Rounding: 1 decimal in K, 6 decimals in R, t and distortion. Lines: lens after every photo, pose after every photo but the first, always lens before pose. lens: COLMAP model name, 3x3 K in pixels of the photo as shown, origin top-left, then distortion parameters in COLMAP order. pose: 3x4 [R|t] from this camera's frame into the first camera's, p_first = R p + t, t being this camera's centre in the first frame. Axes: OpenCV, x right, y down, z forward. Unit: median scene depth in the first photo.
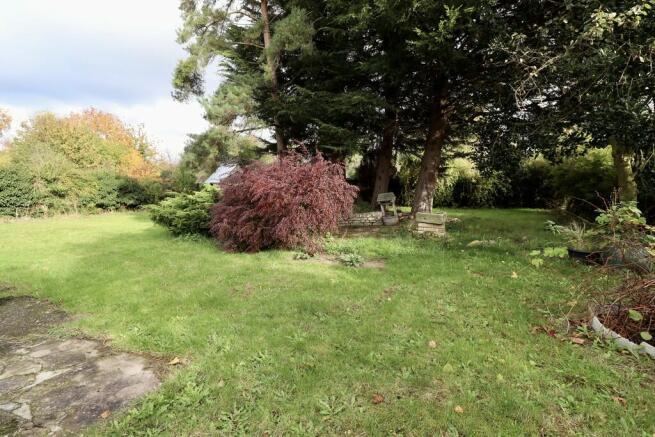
lens RADIAL K [[314.1, 0, 327.5], [0, 314.1, 218.3], [0, 0, 1]] dist [-0.000285, 0.000003]
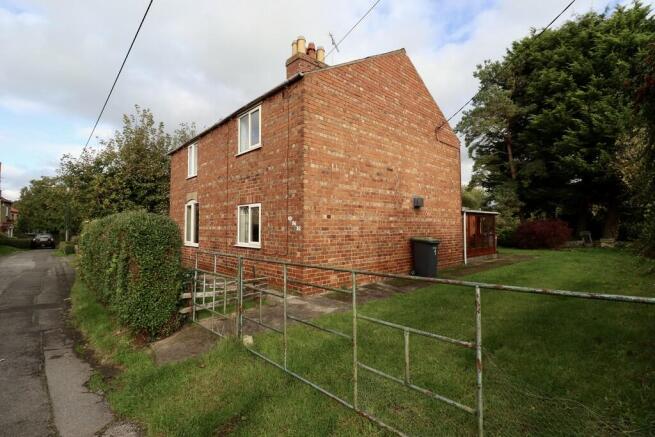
lens RADIAL K [[314.1, 0, 327.8], [0, 314.1, 219.0], [0, 0, 1]] dist [-0.000285, 0.000003]
pose [[0.880020, -0.010841, -0.474813, -0.306421], [-0.040444, 0.994397, -0.097664, 0.103699], [0.473212, 0.105150, 0.874651, -1.533934]]
